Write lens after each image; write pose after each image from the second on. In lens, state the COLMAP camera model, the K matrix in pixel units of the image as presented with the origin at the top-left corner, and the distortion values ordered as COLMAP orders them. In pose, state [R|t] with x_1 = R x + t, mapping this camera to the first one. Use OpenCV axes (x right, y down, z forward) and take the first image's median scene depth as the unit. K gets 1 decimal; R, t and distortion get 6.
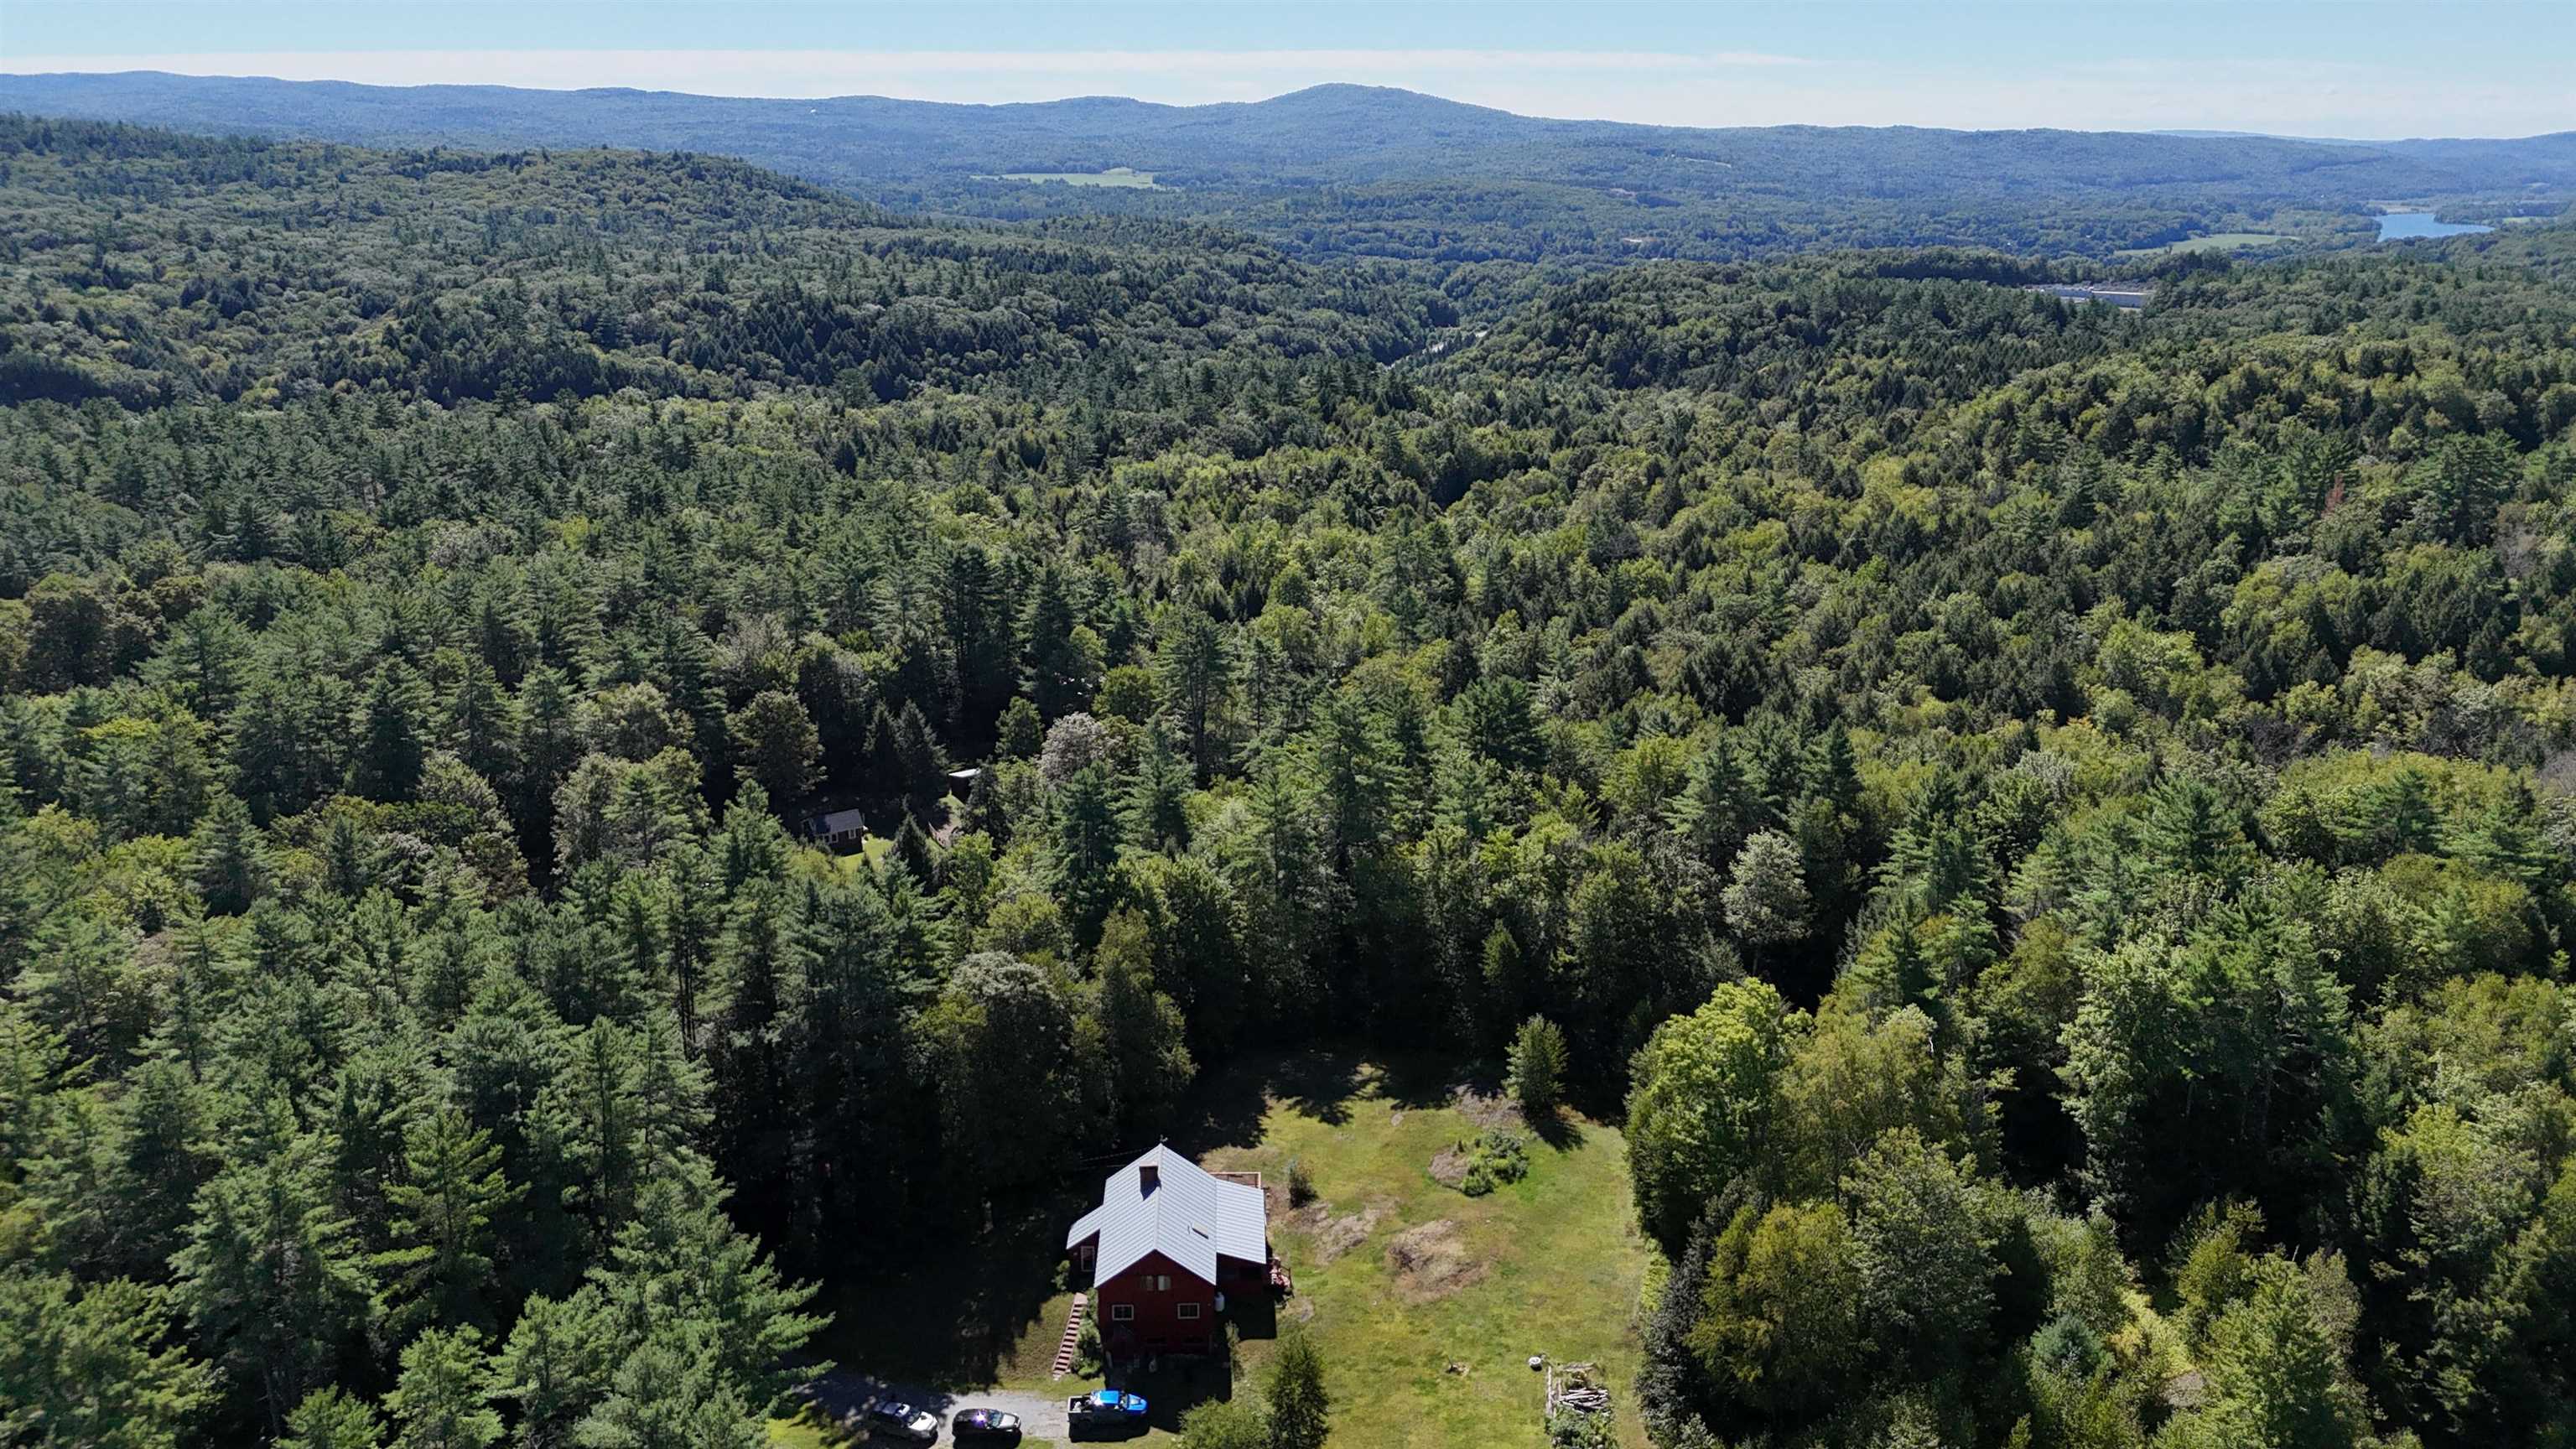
lens RADIAL K [[1873.8, 0, 1294.5], [0, 1873.8, 733.5], [0, 0, 1]] dist [0.076028, -0.078322]
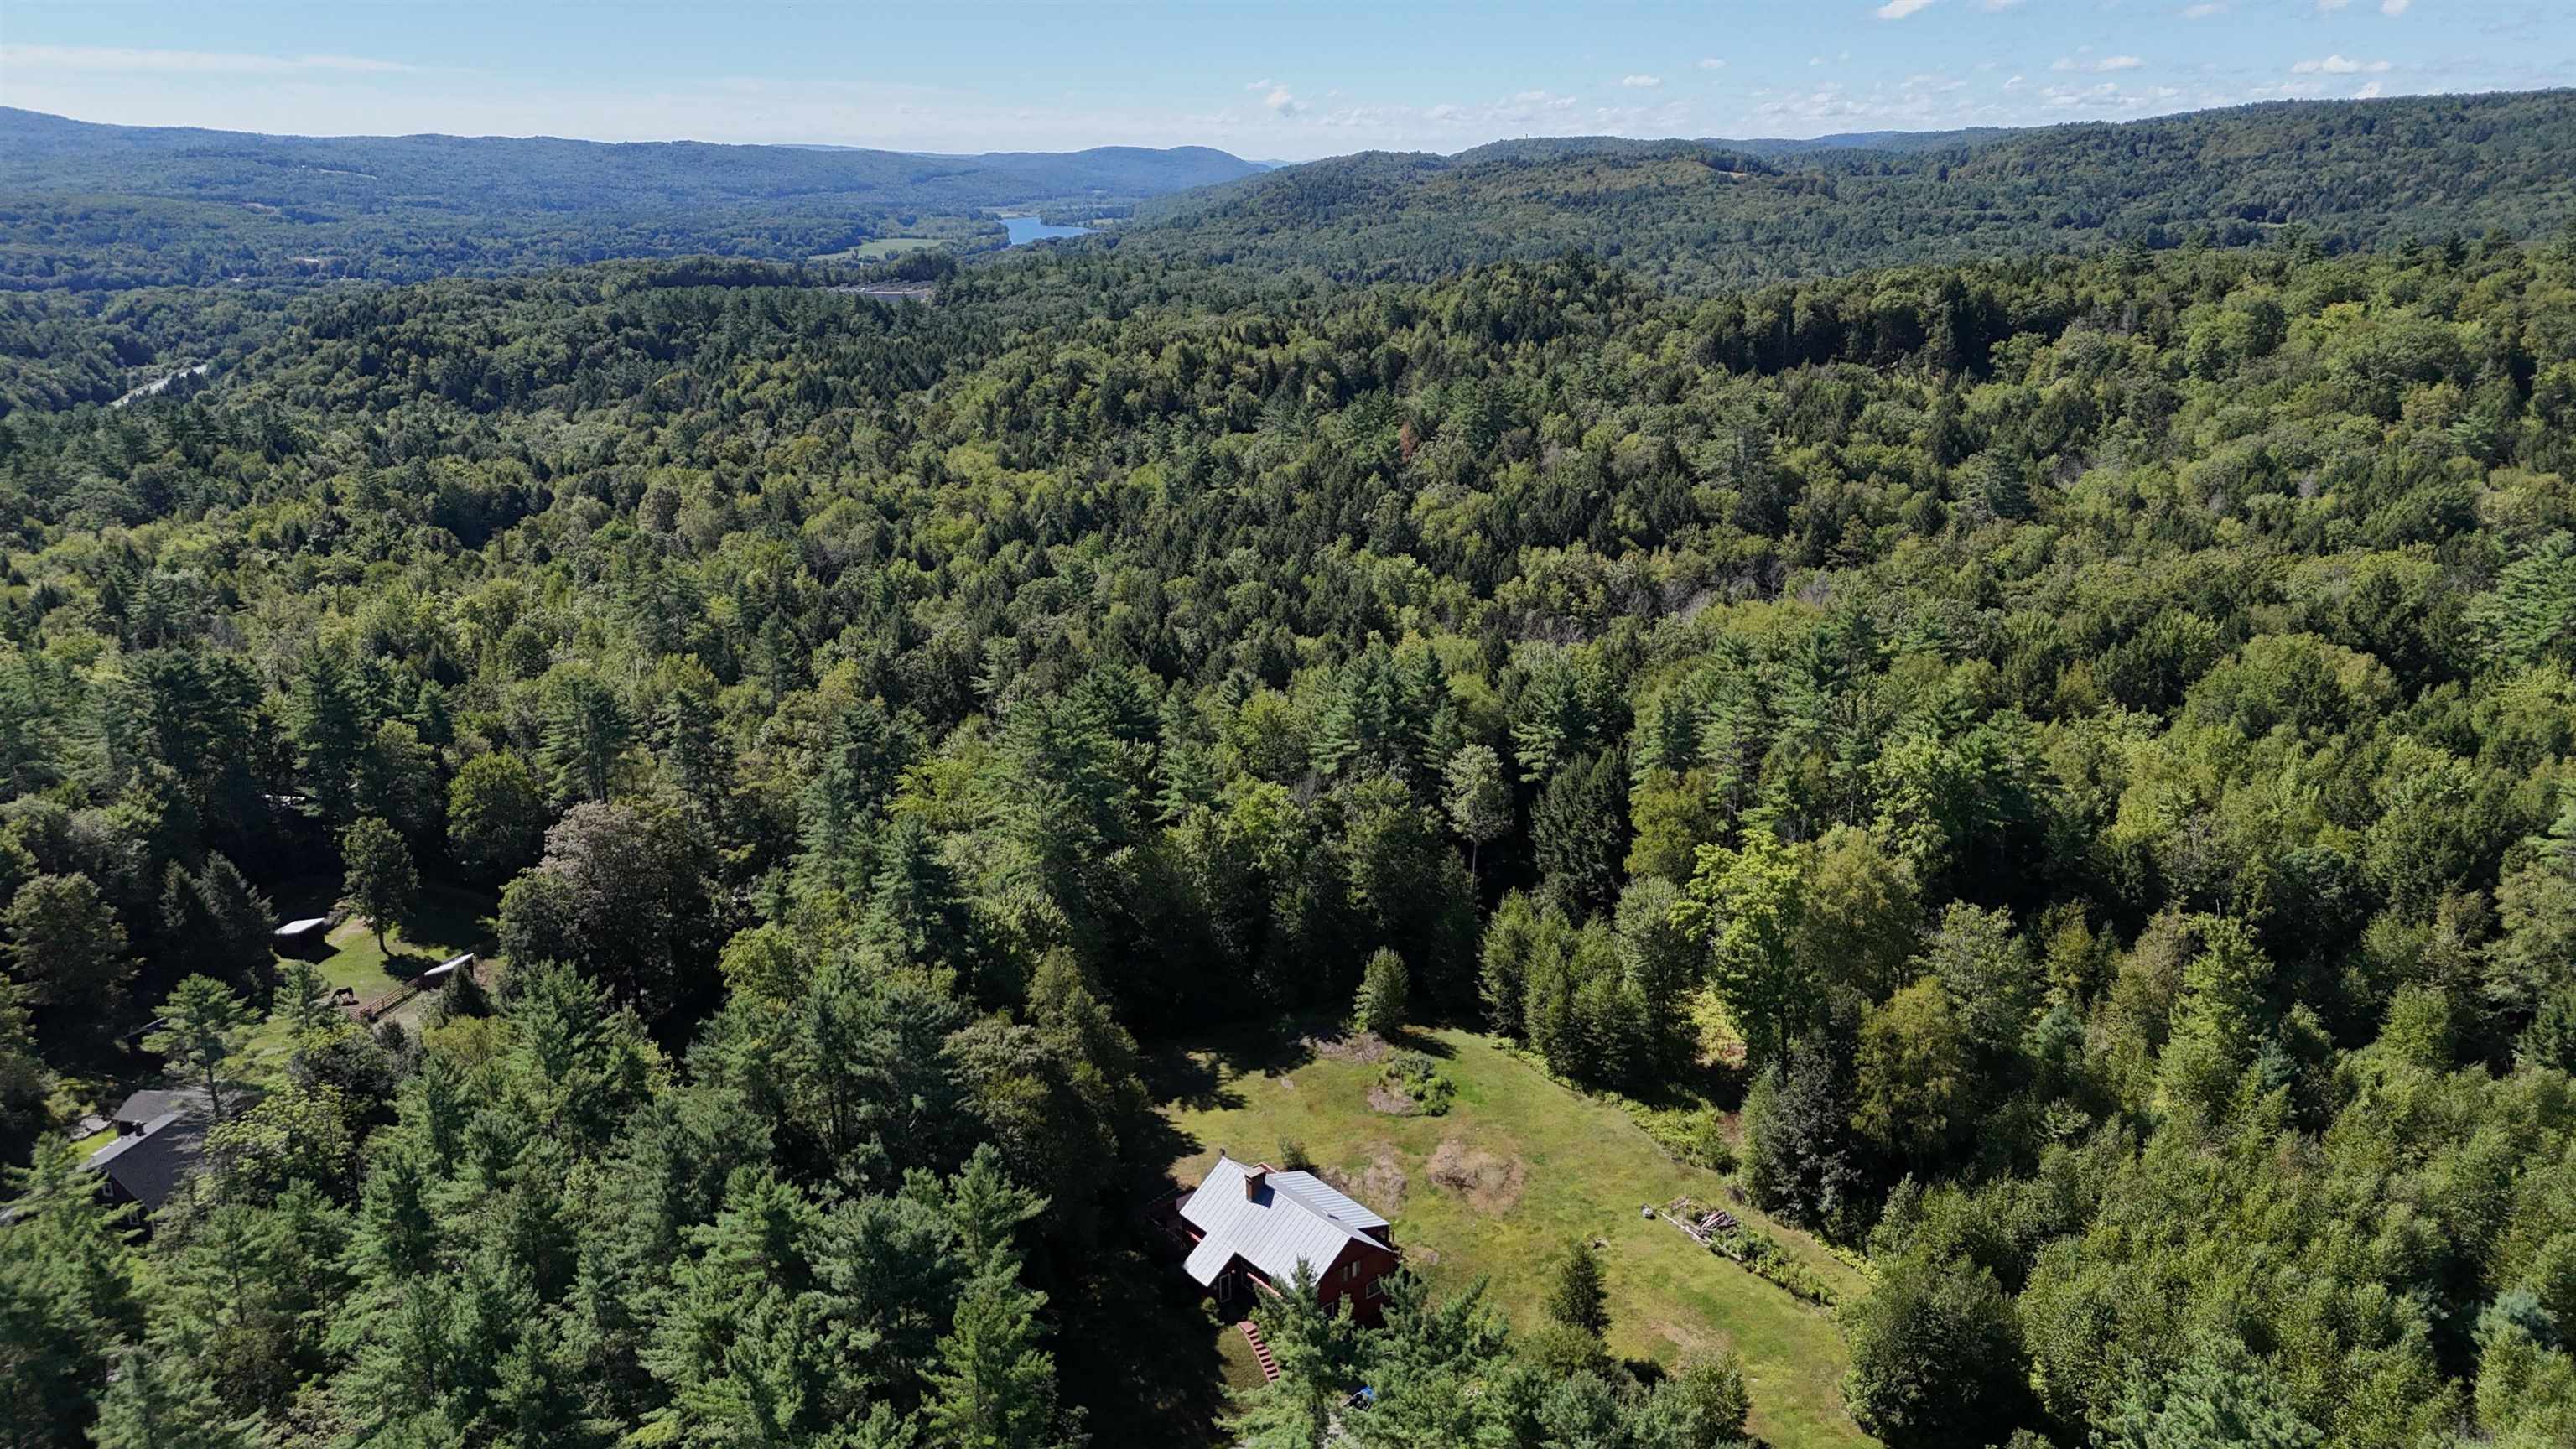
lens RADIAL K [[1873.8, 0, 1294.5], [0, 1873.8, 733.5], [0, 0, 1]] dist [0.076028, -0.078322]
pose [[0.788296, -0.188734, 0.585635, -0.065637], [0.192037, 0.979717, 0.057244, -0.005285], [-0.584560, 0.067339, 0.808551, 0.019694]]
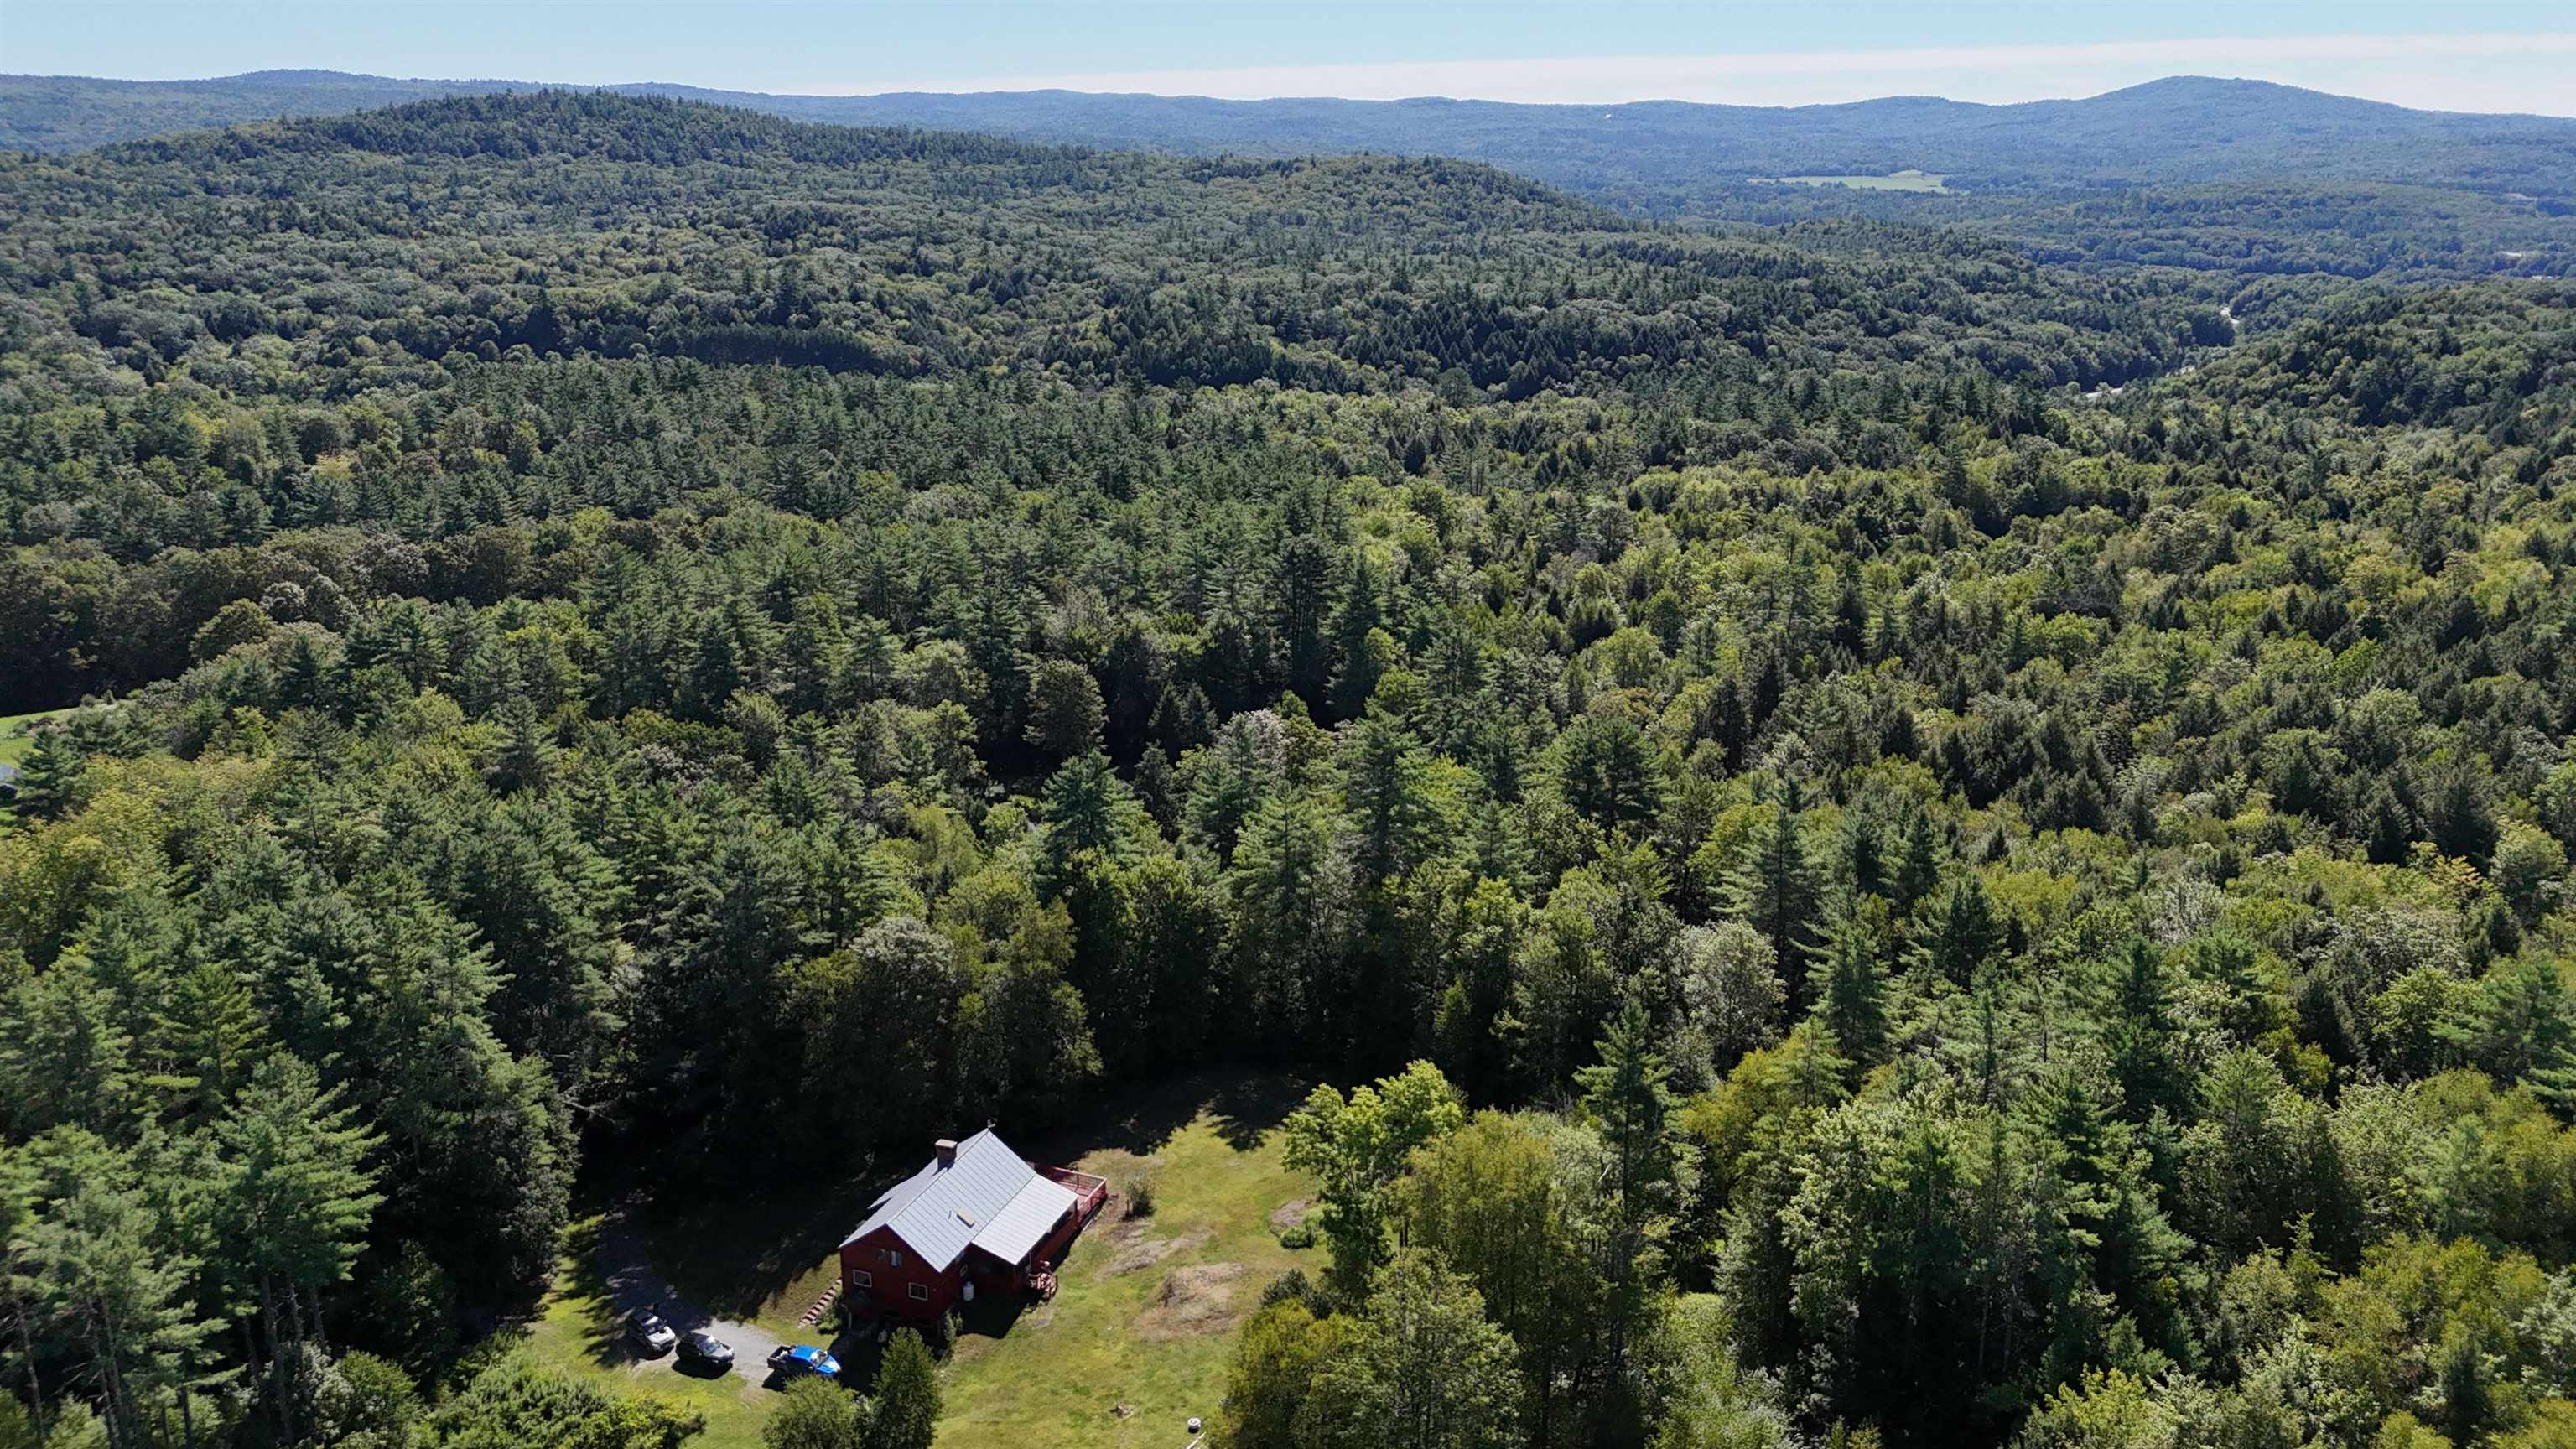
lens RADIAL K [[1873.8, 0, 1294.5], [0, 1873.8, 733.5], [0, 0, 1]] dist [0.076028, -0.078322]
pose [[0.921694, 0.115288, -0.370391, 0.049067], [-0.115956, 0.993042, 0.020544, -0.003750], [0.370182, 0.024014, 0.928649, 0.012886]]
